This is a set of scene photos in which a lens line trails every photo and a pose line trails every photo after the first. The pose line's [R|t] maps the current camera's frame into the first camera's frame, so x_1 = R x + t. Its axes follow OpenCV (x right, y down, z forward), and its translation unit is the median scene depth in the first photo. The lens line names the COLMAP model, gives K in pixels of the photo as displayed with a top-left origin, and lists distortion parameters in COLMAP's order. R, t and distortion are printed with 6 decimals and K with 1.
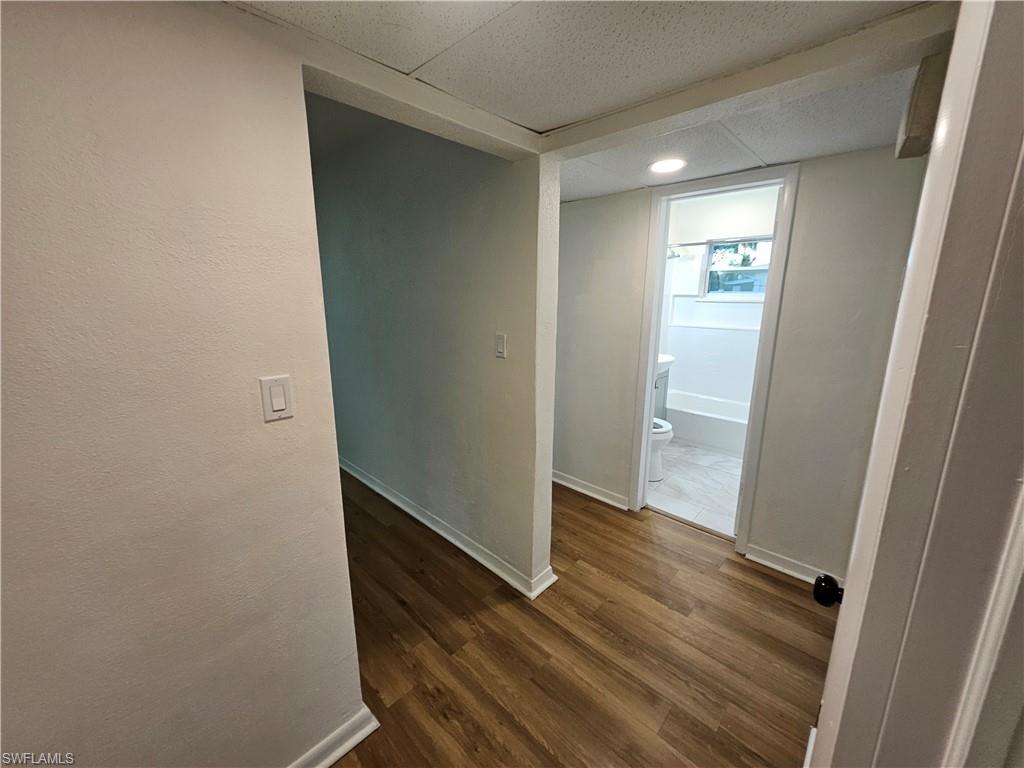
lens RADIAL K [[404.5, 0, 508.8], [0, 404.5, 380.0], [0, 0, 1]] dist [-0.001898, -0.000023]
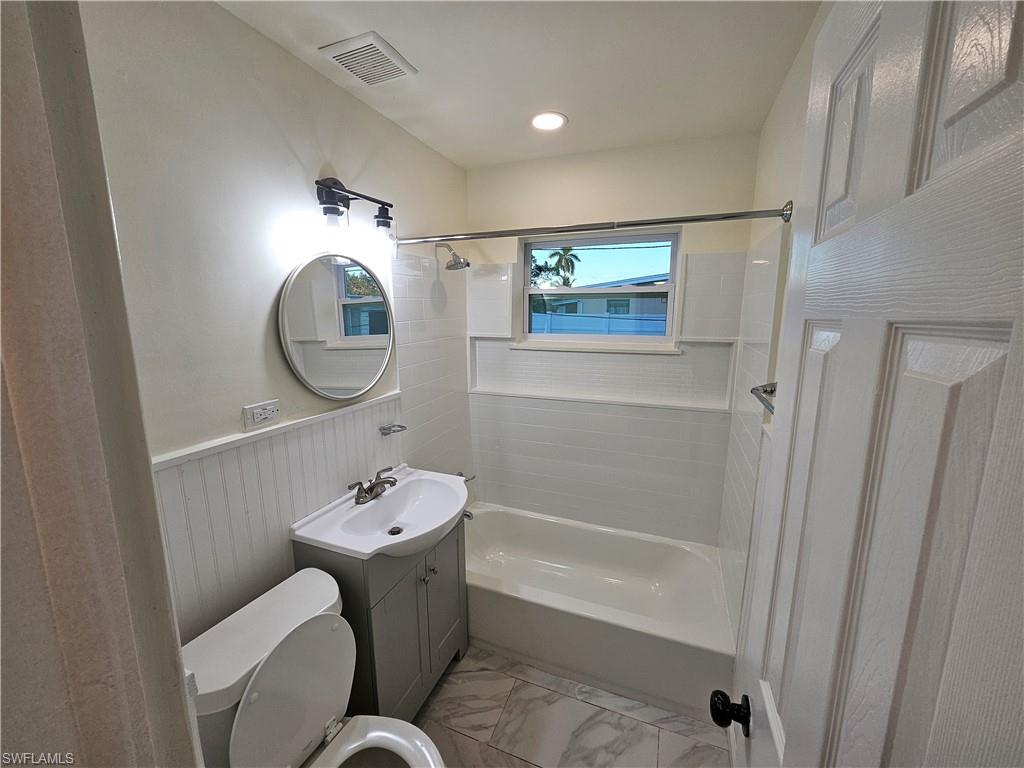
lens RADIAL K [[404.5, 0, 511.7], [0, 404.5, 383.6], [0, 0, 1]] dist [-0.001898, -0.000023]
pose [[0.927329, -0.073900, 0.366878, 0.259287], [0.086685, 0.996065, -0.018471, -0.136821], [-0.364069, 0.048931, 0.930086, 0.490353]]
